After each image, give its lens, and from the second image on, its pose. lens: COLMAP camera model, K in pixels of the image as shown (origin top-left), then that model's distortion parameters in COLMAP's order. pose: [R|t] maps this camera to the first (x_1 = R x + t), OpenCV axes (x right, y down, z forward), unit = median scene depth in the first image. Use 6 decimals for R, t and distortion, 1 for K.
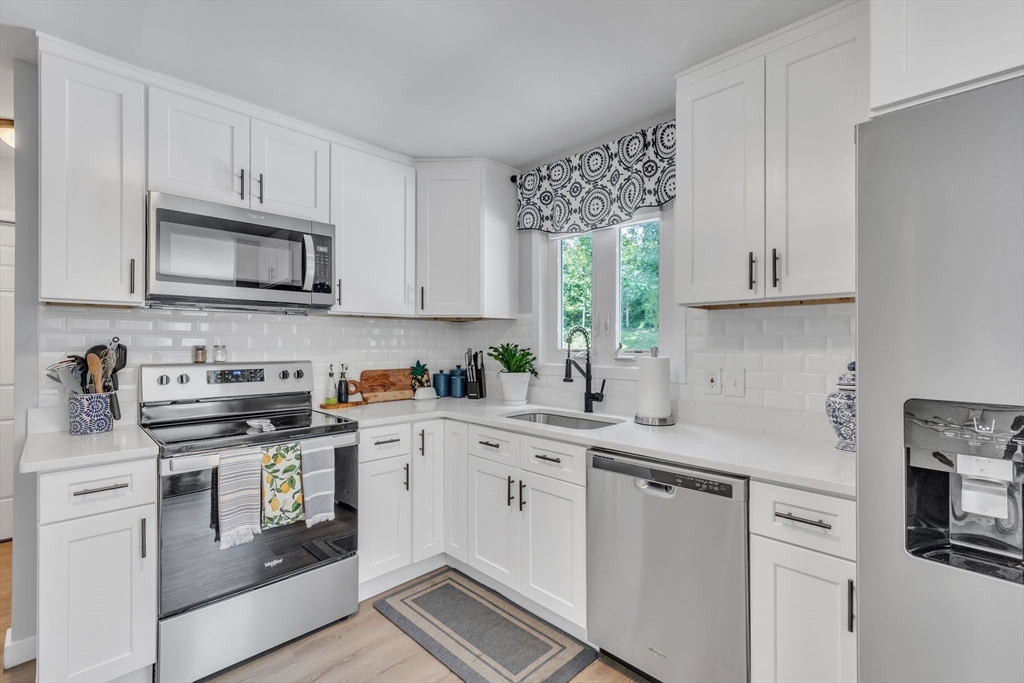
lens RADIAL K [[457.9, 0, 512.0], [0, 457.9, 341.5], [0, 0, 1]] dist [0.001422, 0.000216]
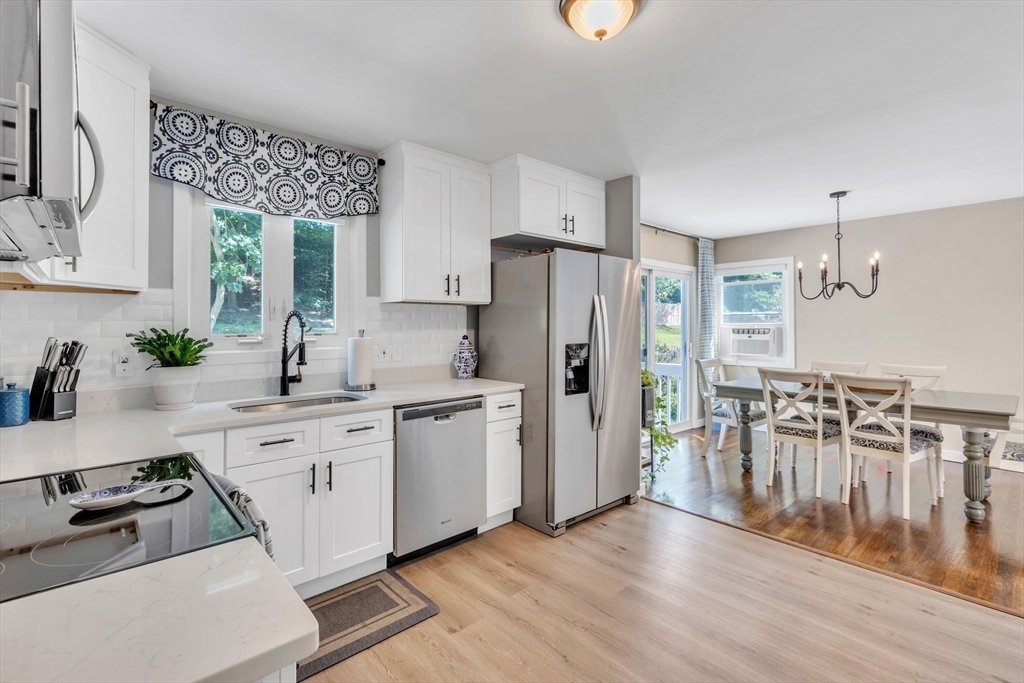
lens RADIAL K [[461.7, 0, 507.9], [0, 461.7, 320.0], [0, 0, 1]] dist [-0.000344, 0.000007]
pose [[0.056435, 0.008269, 0.998372, -0.864217], [-0.000637, 0.999966, -0.008246, -0.004126], [-0.998406, -0.000171, 0.056438, 0.474002]]
